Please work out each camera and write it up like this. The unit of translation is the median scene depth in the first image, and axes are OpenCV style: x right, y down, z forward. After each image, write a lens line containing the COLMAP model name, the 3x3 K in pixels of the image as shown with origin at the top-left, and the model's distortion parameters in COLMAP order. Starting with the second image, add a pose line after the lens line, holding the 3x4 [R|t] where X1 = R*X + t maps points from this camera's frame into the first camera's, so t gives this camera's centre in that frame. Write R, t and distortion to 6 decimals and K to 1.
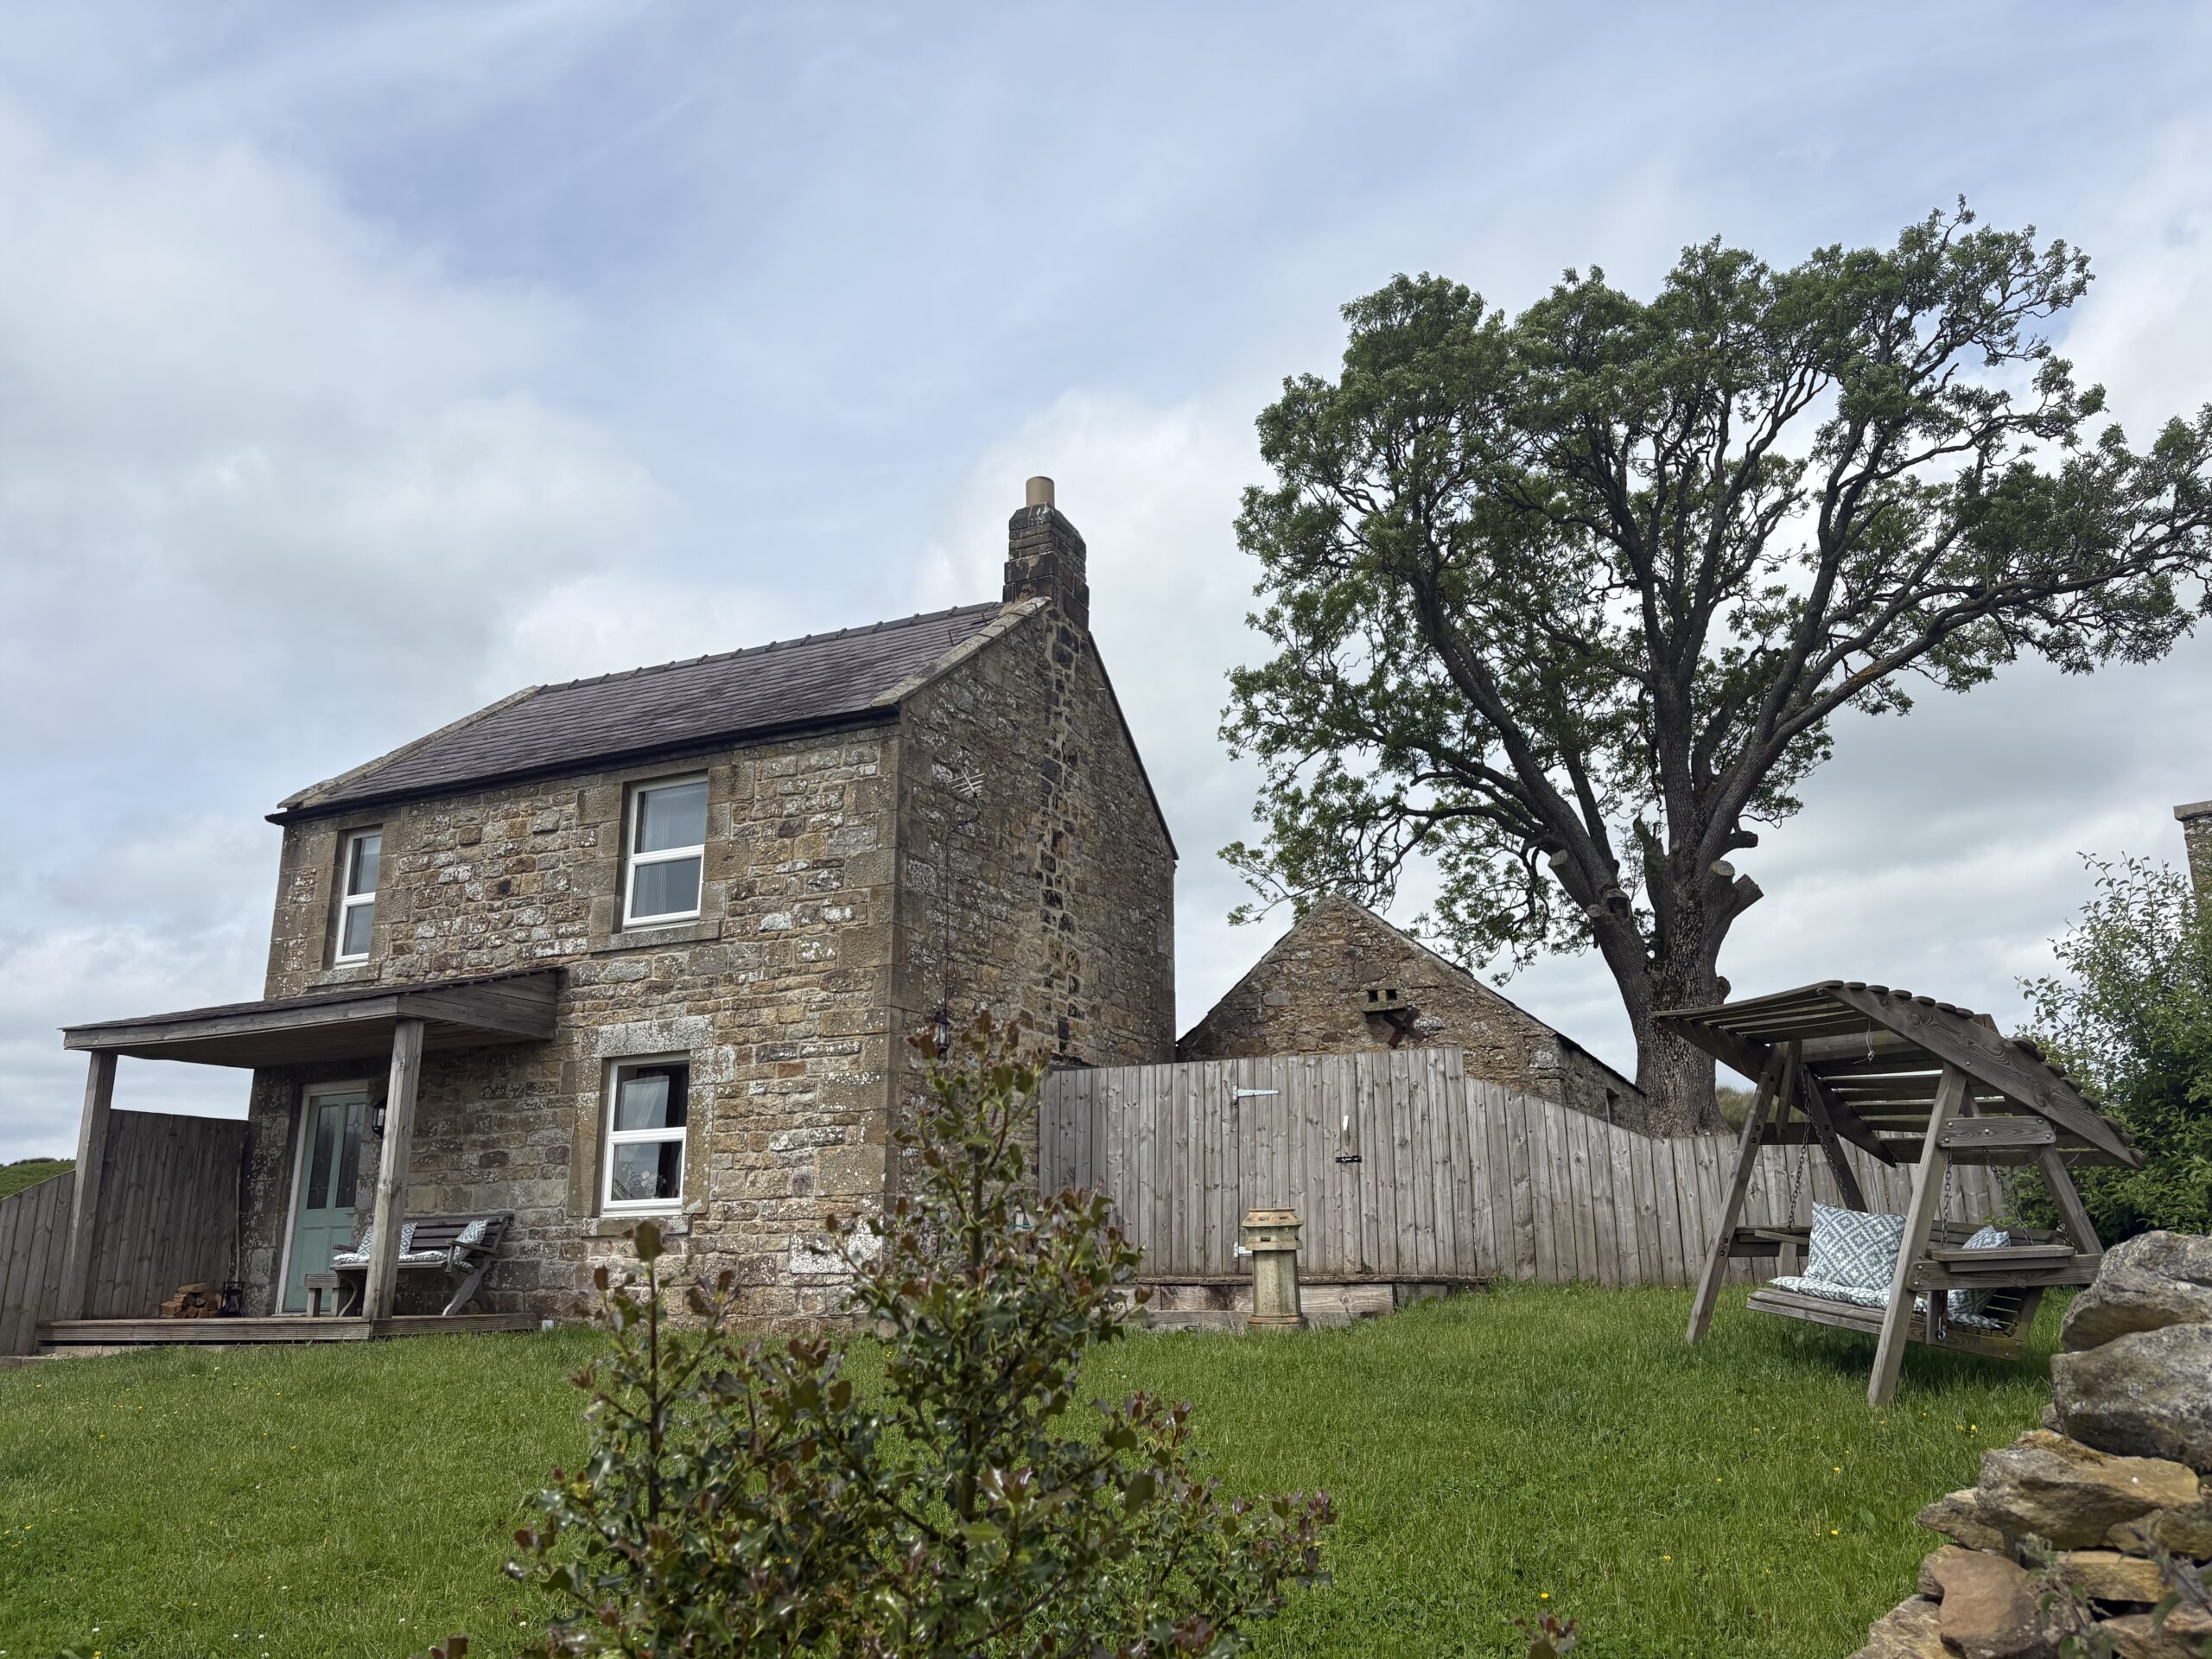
lens RADIAL K [[1684.4, 0, 1087.8], [0, 1684.4, 832.6], [0, 0, 1]] dist [0.067545, -0.073257]
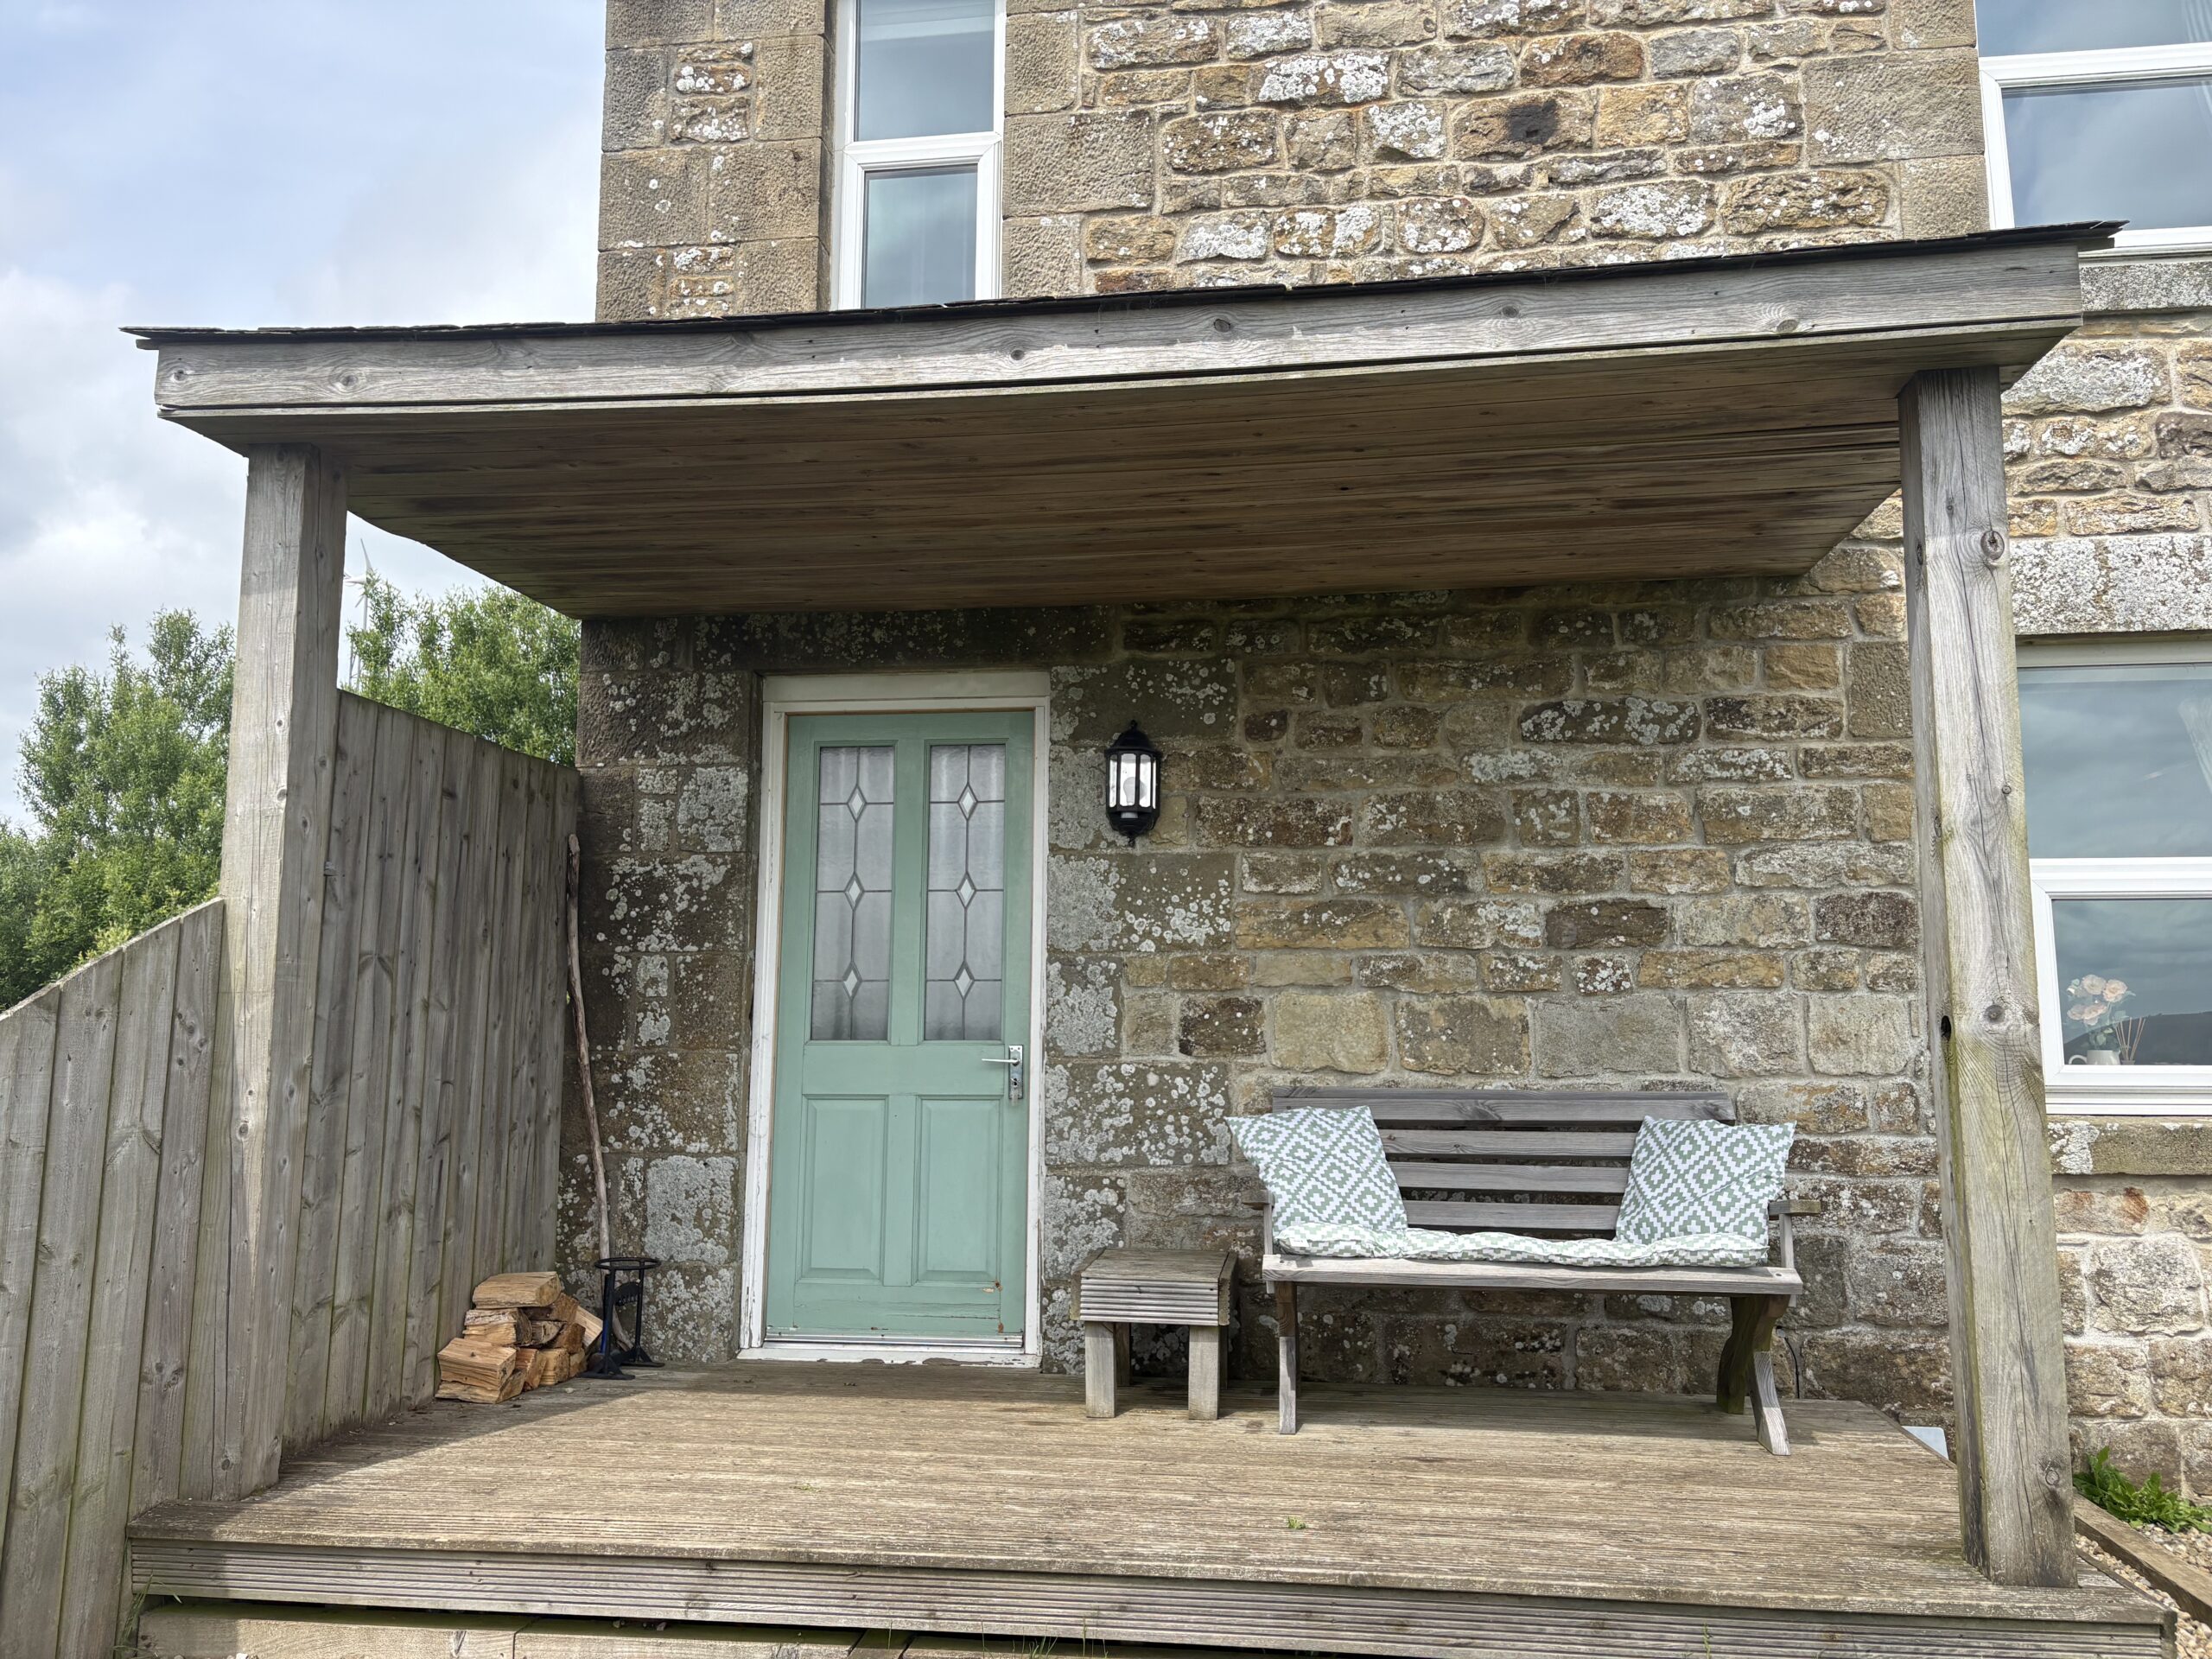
lens RADIAL K [[1684.4, 0, 1103.7], [0, 1684.4, 830.5], [0, 0, 1]] dist [0.067545, -0.073257]
pose [[0.952642, 0.052283, 0.299565, -0.521882], [-0.091695, 0.988645, 0.119050, 0.139013], [-0.289939, -0.140880, 0.946619, 0.694402]]
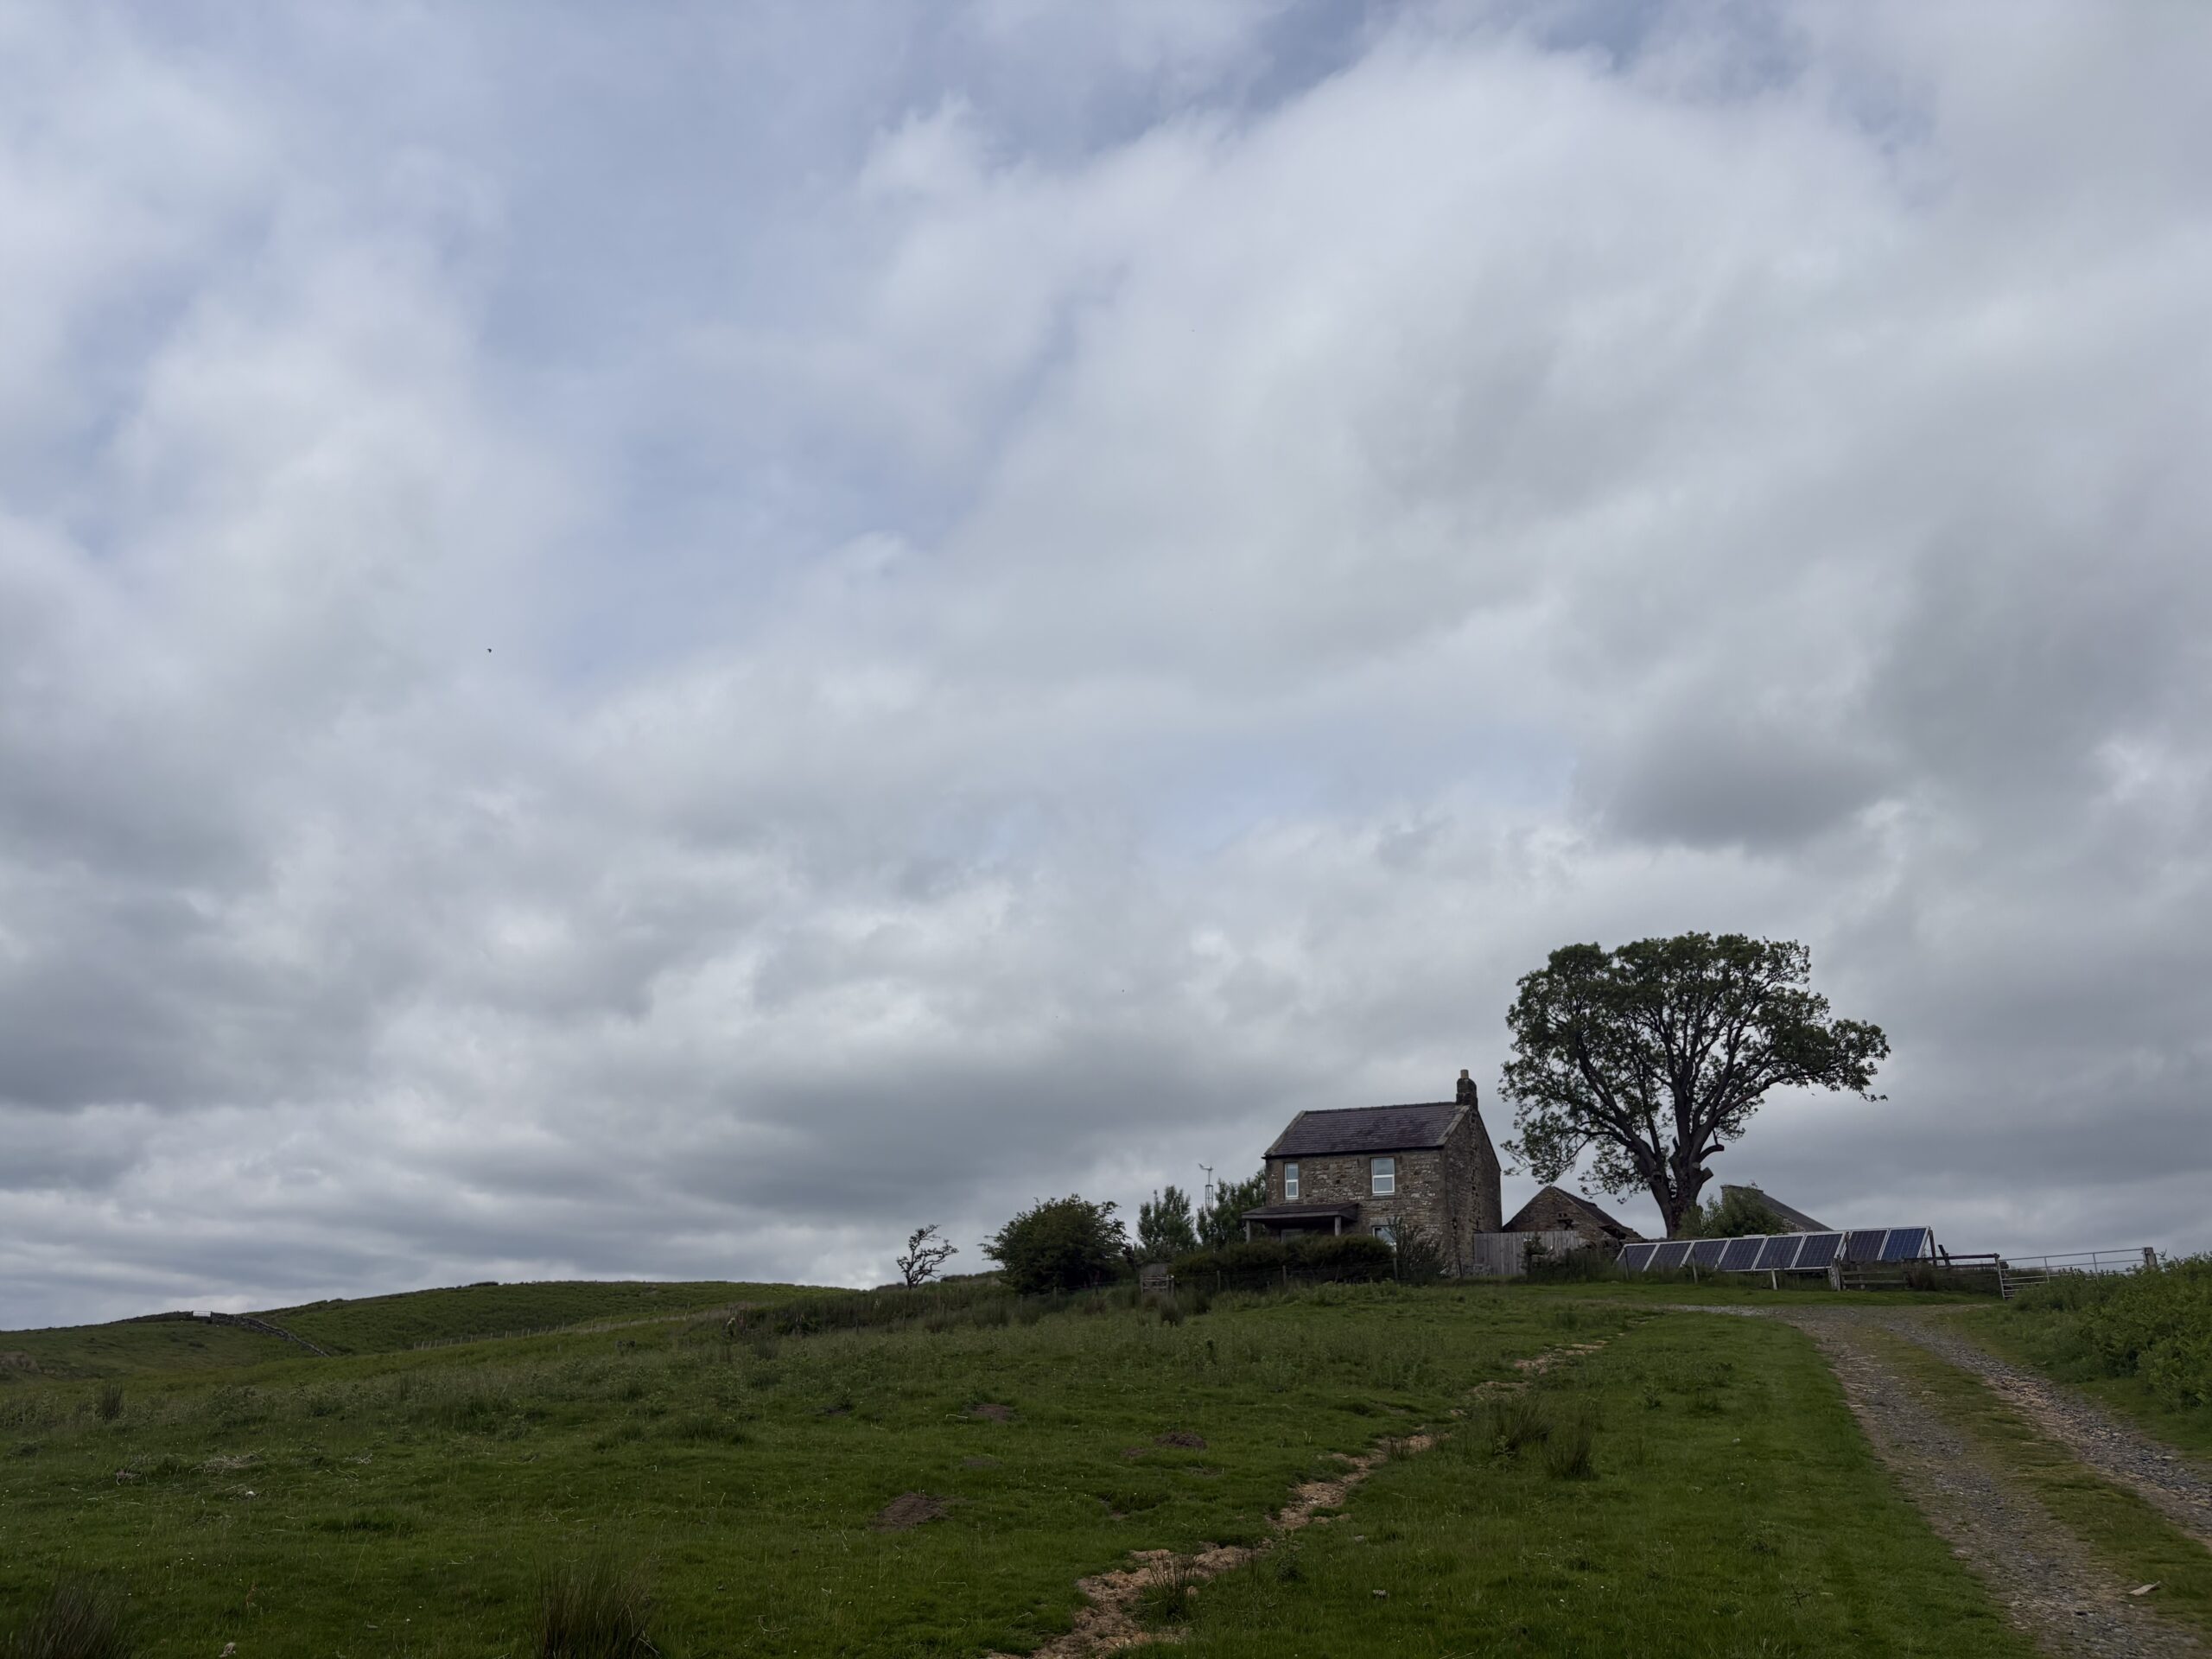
lens RADIAL K [[1684.4, 0, 1099.7], [0, 1684.4, 808.6], [0, 0, 1]] dist [0.067545, -0.073257]
pose [[0.993403, 0.001773, -0.114663, -0.450974], [-0.013624, 0.994624, -0.102653, -0.436170], [0.113865, 0.103538, 0.988086, -3.184280]]
